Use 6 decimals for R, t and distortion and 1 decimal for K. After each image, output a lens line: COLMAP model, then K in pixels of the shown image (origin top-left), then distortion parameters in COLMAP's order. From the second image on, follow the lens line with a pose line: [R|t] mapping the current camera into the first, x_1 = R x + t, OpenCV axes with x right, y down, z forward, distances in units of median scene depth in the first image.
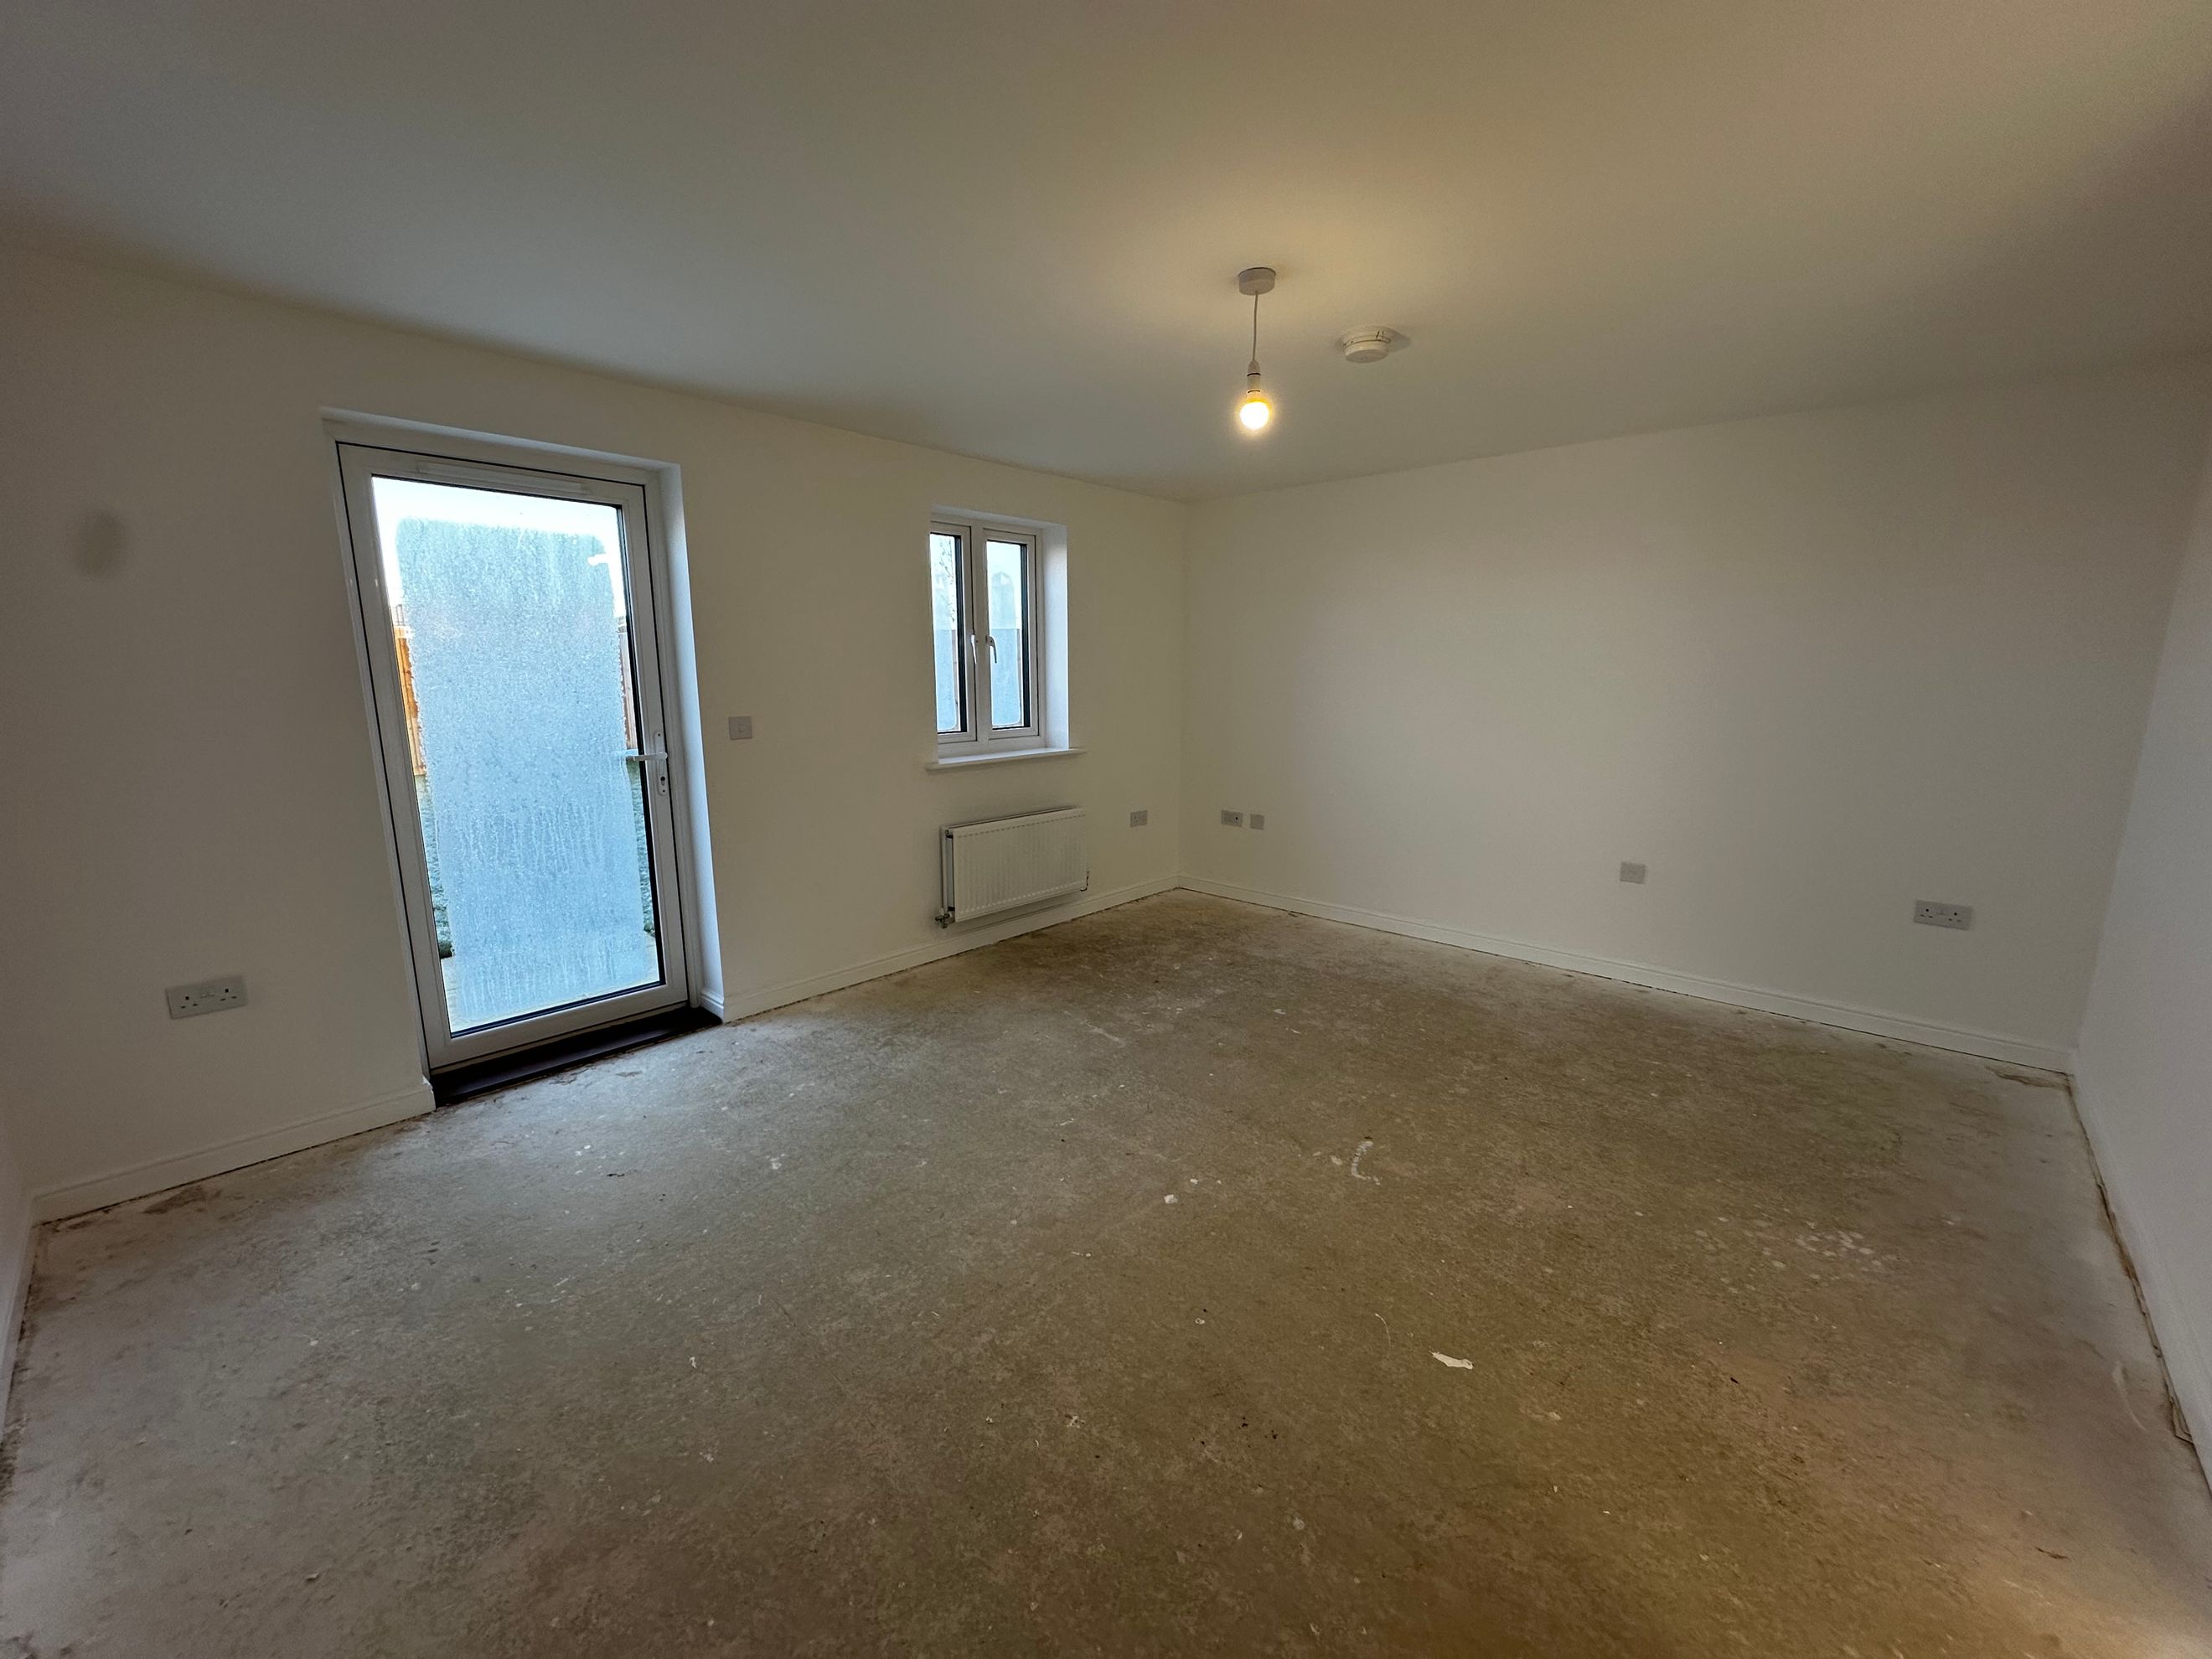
lens RADIAL K [[885.9, 0, 1105.7], [0, 885.9, 826.8], [0, 0, 1]] dist [-0.003391, -0.000458]
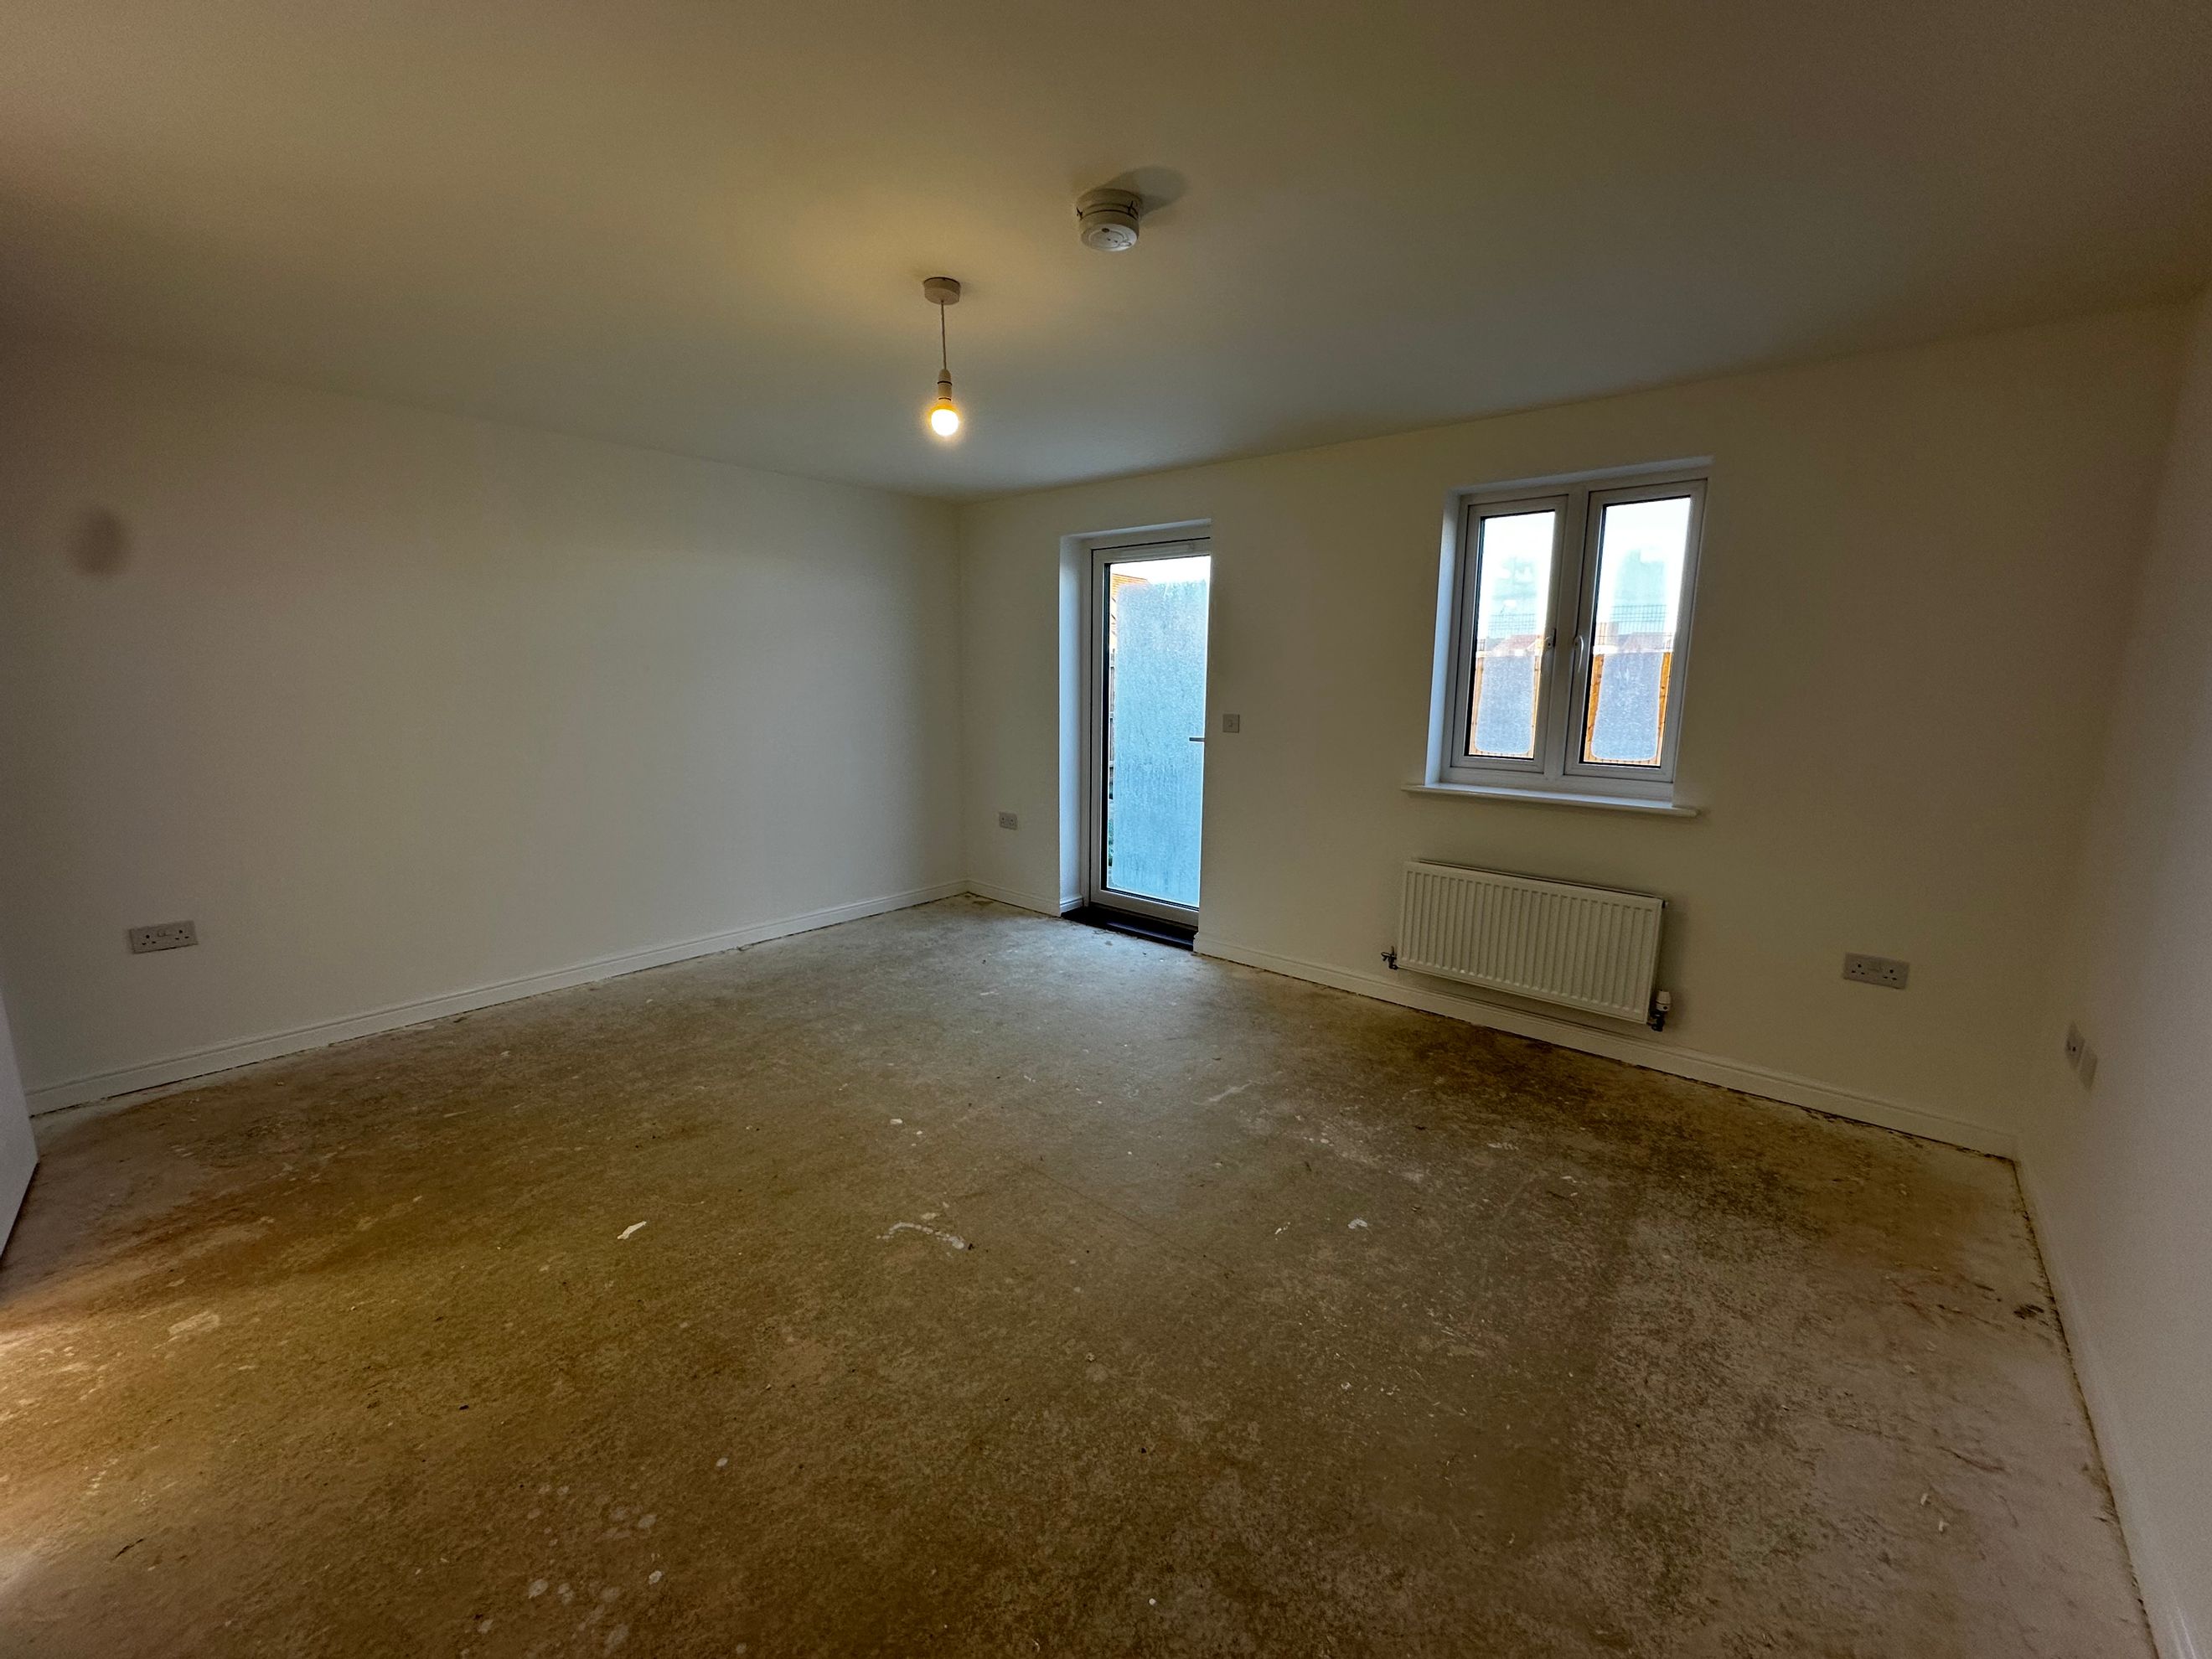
lens RADIAL K [[885.9, 0, 1105.3], [0, 885.9, 828.1], [0, 0, 1]] dist [-0.003391, -0.000458]
pose [[0.024780, 0.175470, -0.984173, 0.797783], [-0.189888, 0.967378, 0.167695, -0.141339], [0.981493, 0.182727, 0.057292, 0.772434]]
